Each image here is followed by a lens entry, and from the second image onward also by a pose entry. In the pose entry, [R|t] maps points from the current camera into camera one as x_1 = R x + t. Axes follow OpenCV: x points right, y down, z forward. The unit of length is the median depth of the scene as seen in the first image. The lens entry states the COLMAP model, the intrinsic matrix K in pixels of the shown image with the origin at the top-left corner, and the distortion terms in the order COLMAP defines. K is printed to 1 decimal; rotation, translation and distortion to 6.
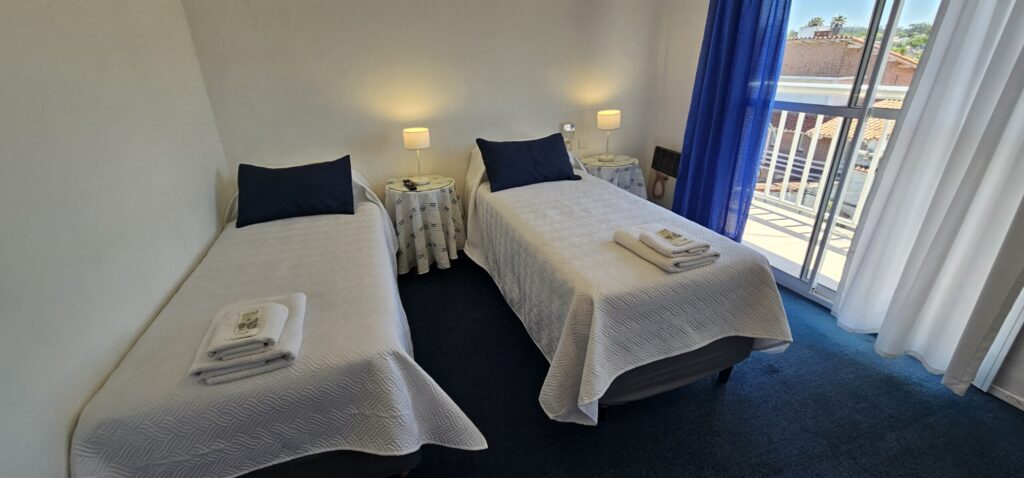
lens RADIAL K [[416.6, 0, 493.5], [0, 416.6, 227.8], [0, 0, 1]] dist [-0.002701, -0.000791]
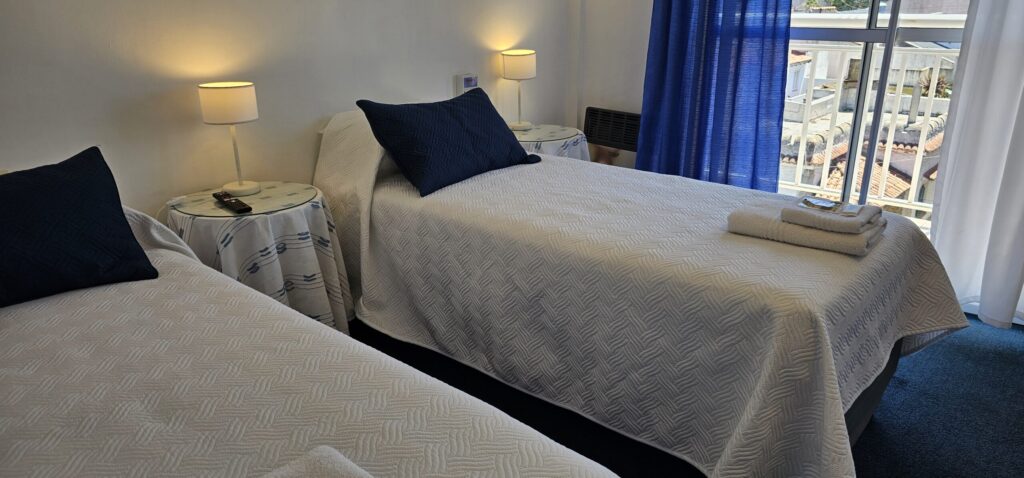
lens RADIAL K [[694.3, 0, 523.0], [0, 694.3, 238.9], [0, 0, 1]] dist [0.039440, -0.002362]
pose [[0.859533, -0.142670, 0.490763, -0.357612], [0.170634, 0.985256, -0.012427, 0.001610], [-0.481755, 0.094422, 0.871204, 0.184713]]
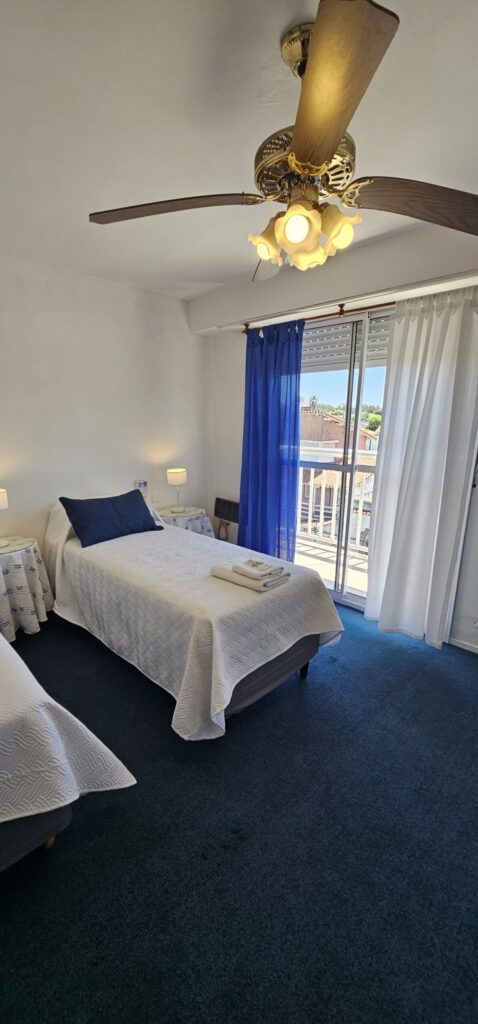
lens RADIAL K [[416.6, 0, 230.3], [0, 416.6, 518.7], [0, 0, 1]] dist [-0.002701, -0.000791]
pose [[0.899327, -0.064600, 0.432478, -0.124550], [0.130427, 0.983636, -0.124291, 0.020891], [-0.417372, 0.168185, 0.893037, -0.086126]]
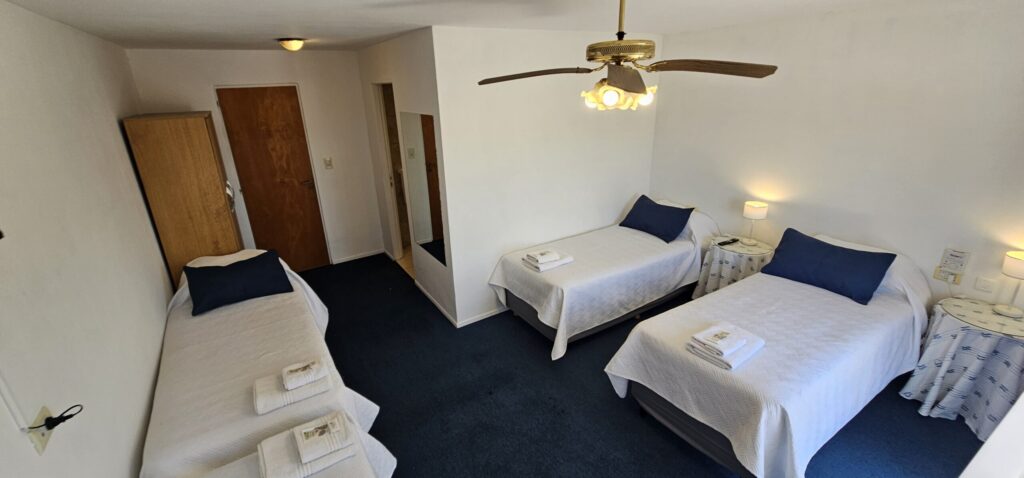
lens RADIAL K [[416.6, 0, 514.7], [0, 416.6, 237.9], [0, 0, 1]] dist [-0.002701, -0.000791]
pose [[0.272771, 0.359966, -0.892200, 0.882517], [-0.344318, 0.902467, 0.258840, -0.254328], [0.898355, 0.236596, 0.370109, -0.098991]]
